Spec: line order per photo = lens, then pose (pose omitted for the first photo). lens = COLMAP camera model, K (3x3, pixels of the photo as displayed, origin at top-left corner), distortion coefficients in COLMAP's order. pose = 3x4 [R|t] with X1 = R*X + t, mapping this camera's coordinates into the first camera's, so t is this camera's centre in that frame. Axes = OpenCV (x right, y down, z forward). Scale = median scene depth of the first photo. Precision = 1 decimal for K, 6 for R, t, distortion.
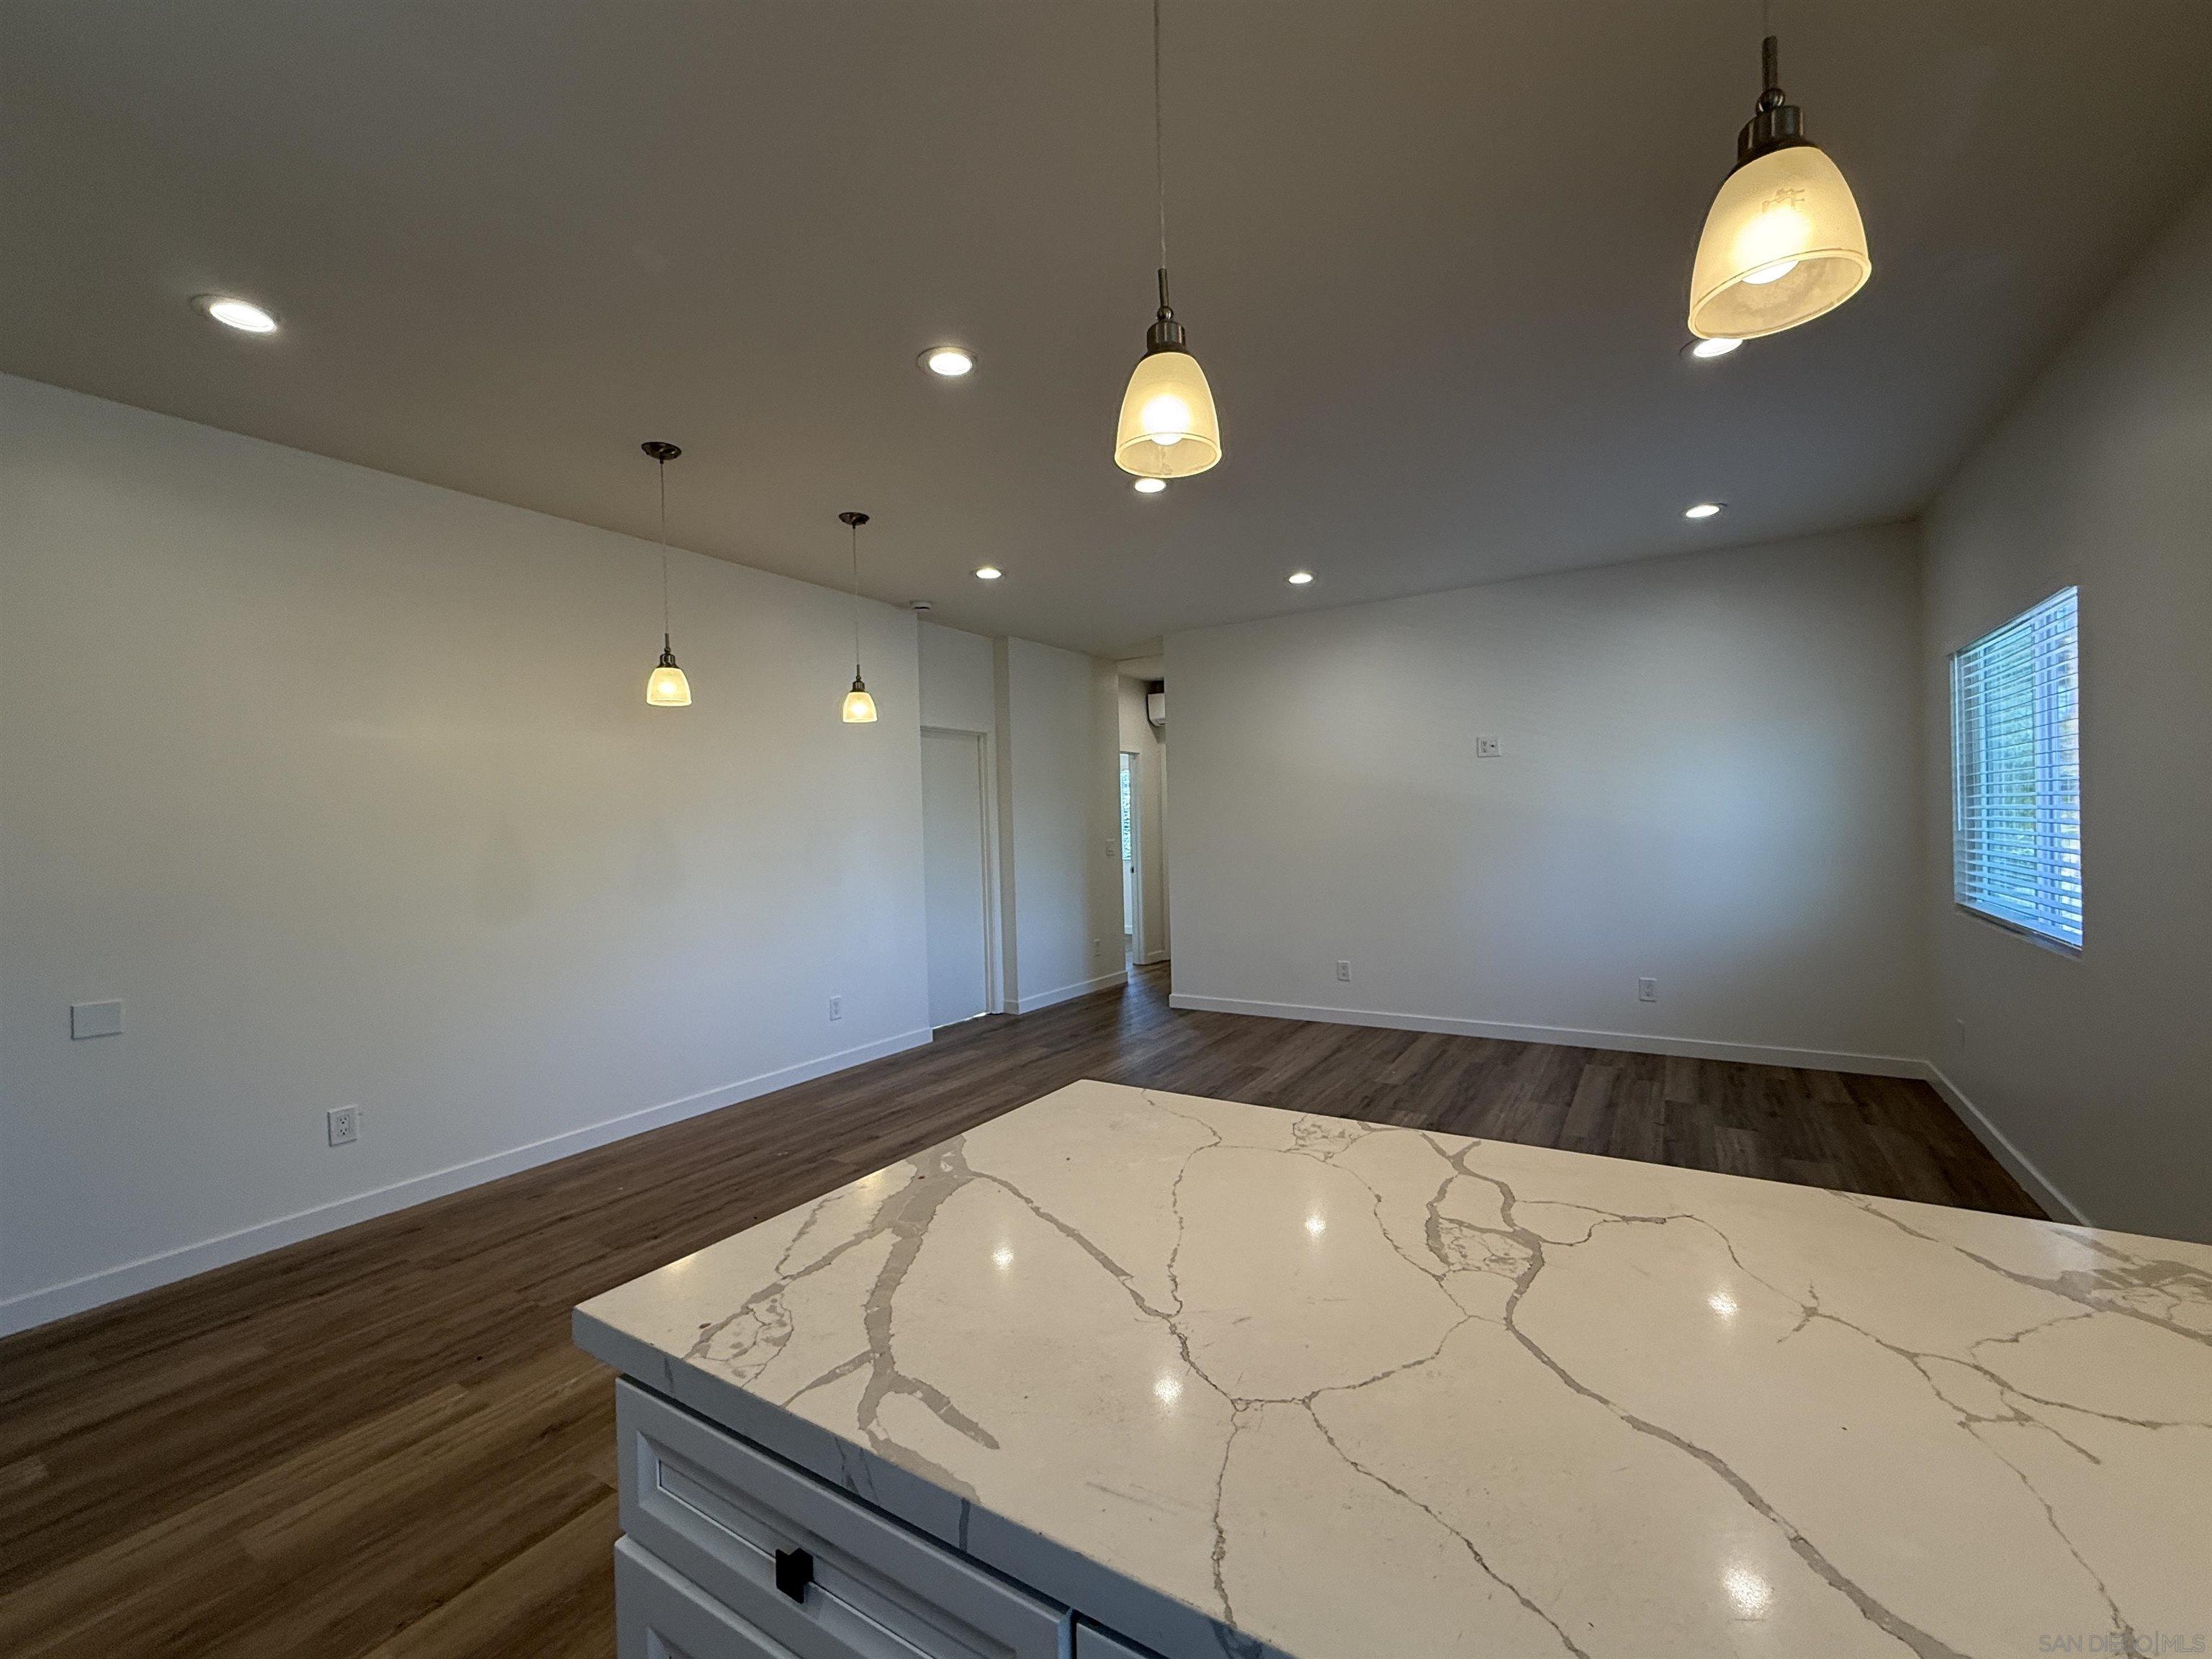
lens RADIAL K [[885.8, 0, 1092.4], [0, 885.8, 832.5], [0, 0, 1]] dist [-0.000980, -0.000251]
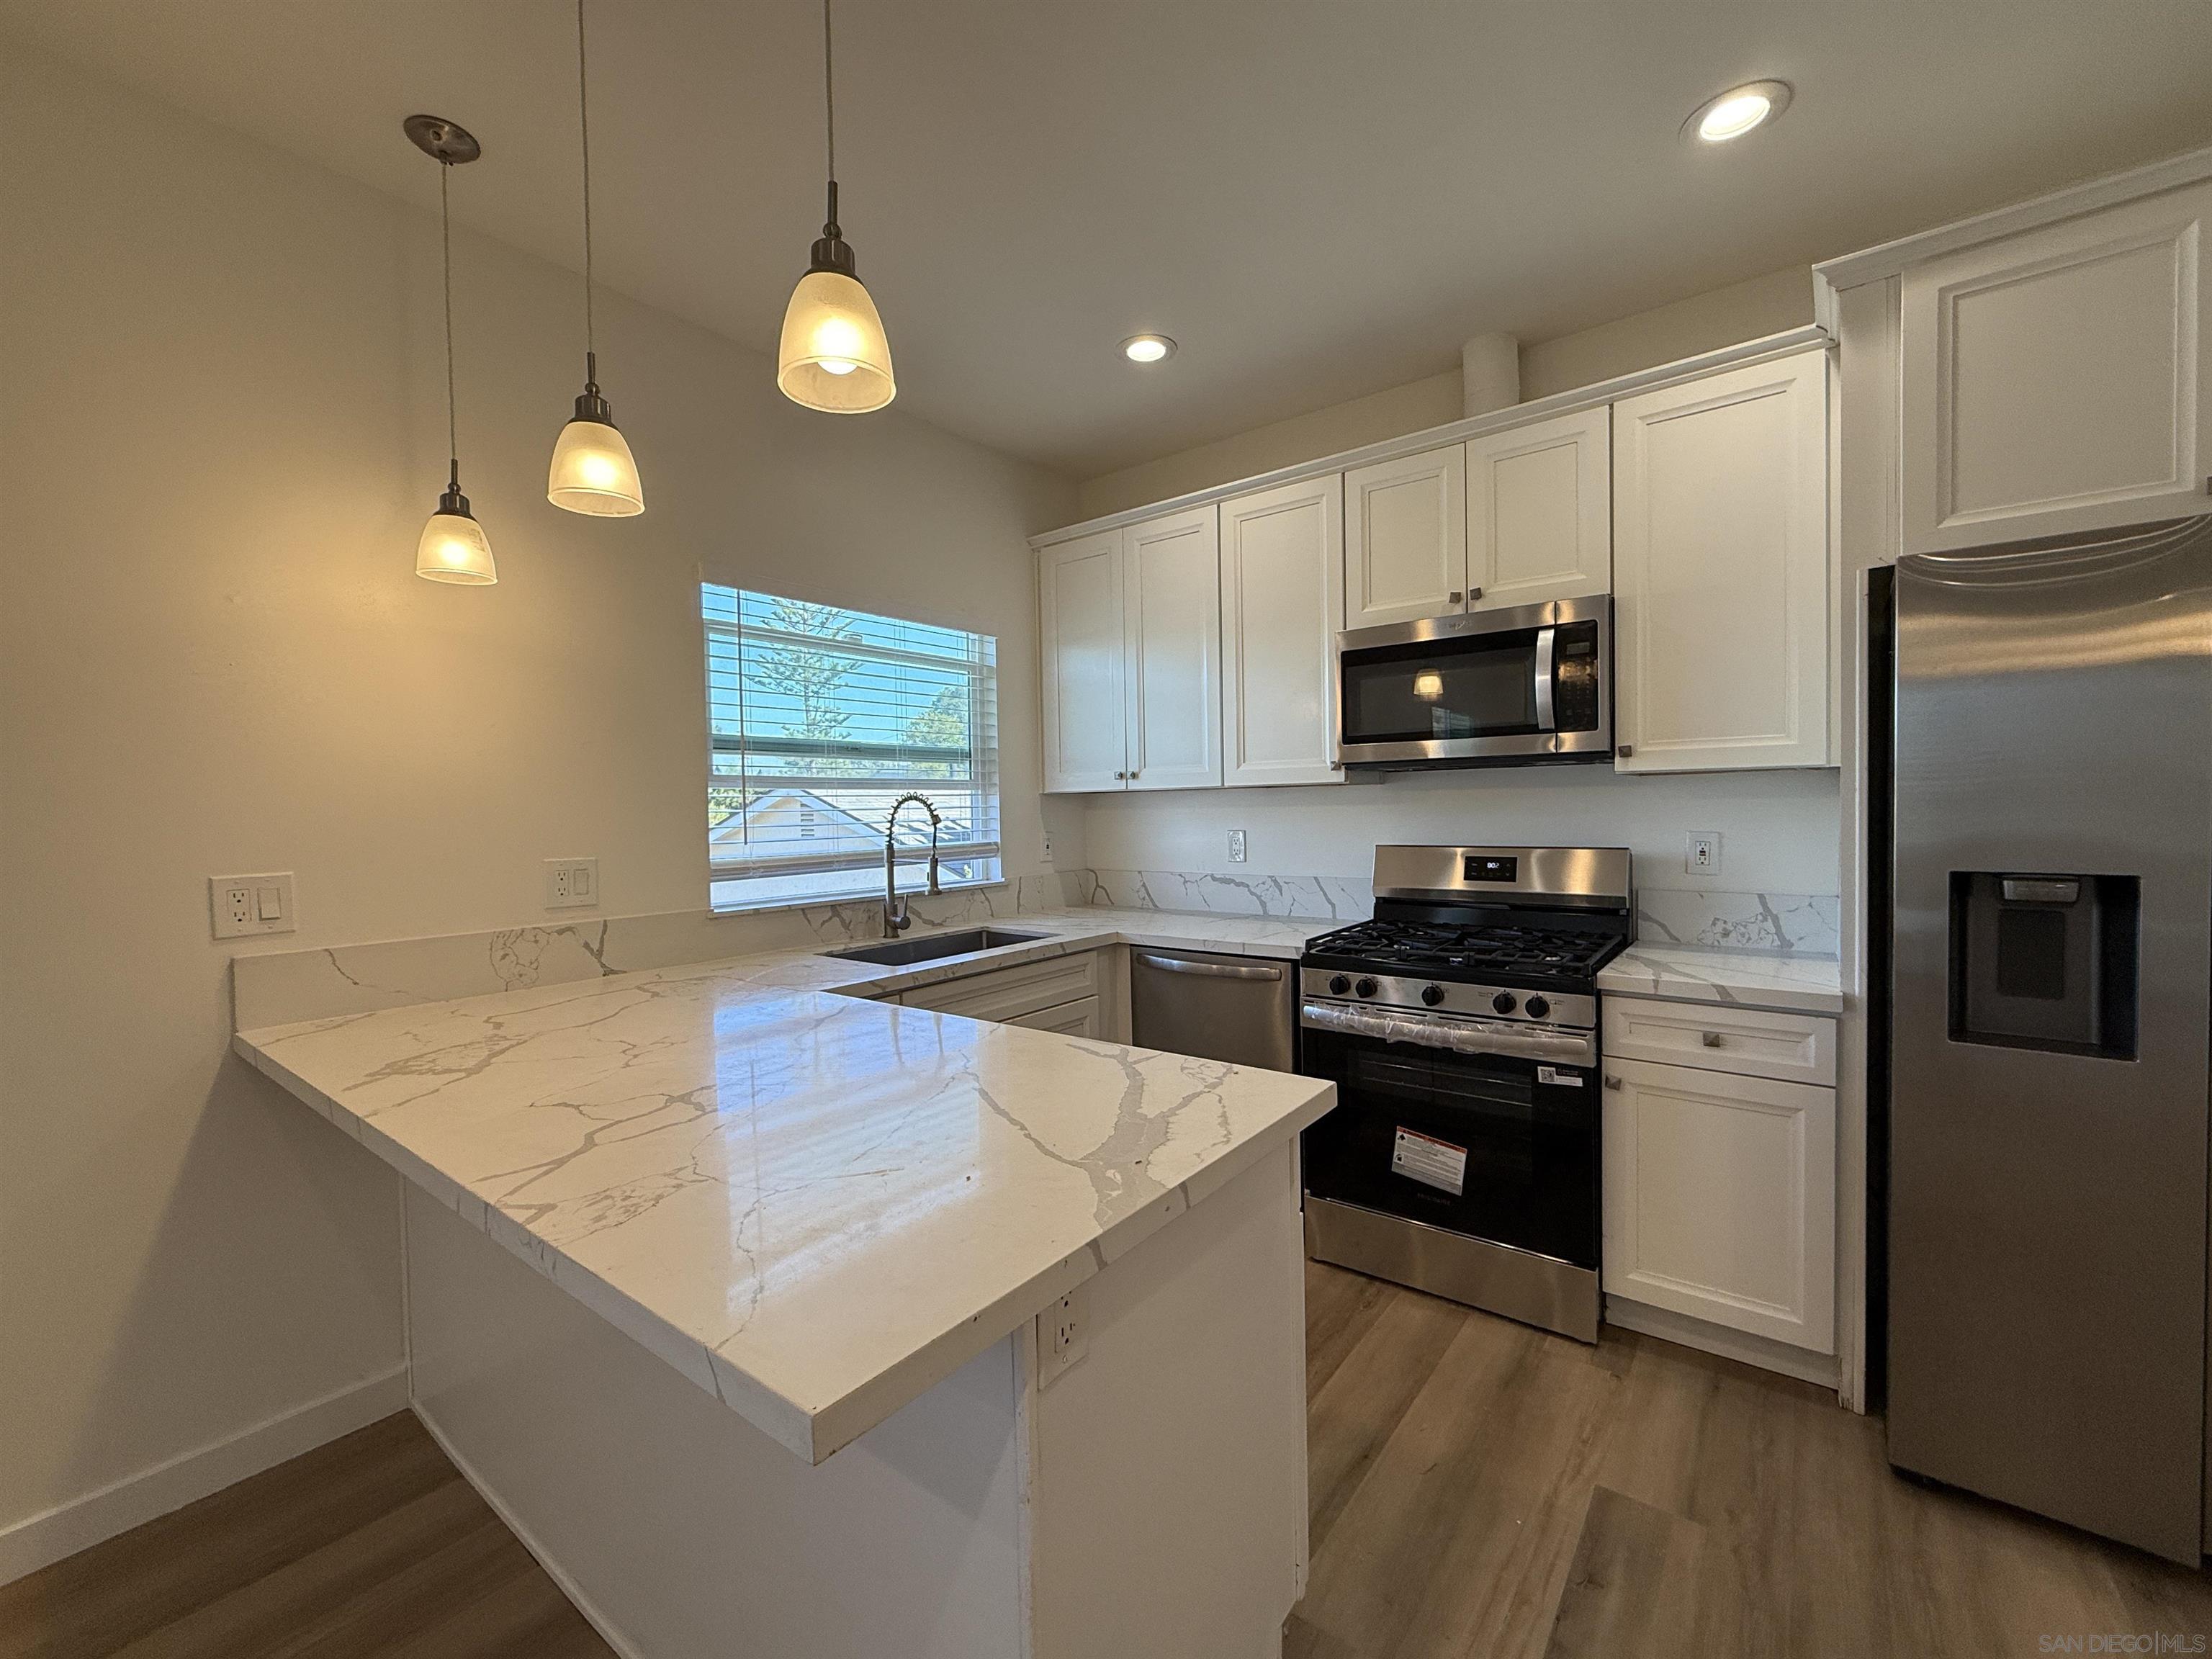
lens RADIAL K [[885.8, 0, 1092.4], [0, 885.8, 832.5], [0, 0, 1]] dist [-0.000980, -0.000251]
pose [[-0.993763, 0.041581, 0.103468, -0.257476], [0.045427, 0.998351, 0.035098, 0.022530], [-0.101838, 0.039579, -0.994013, 1.916639]]
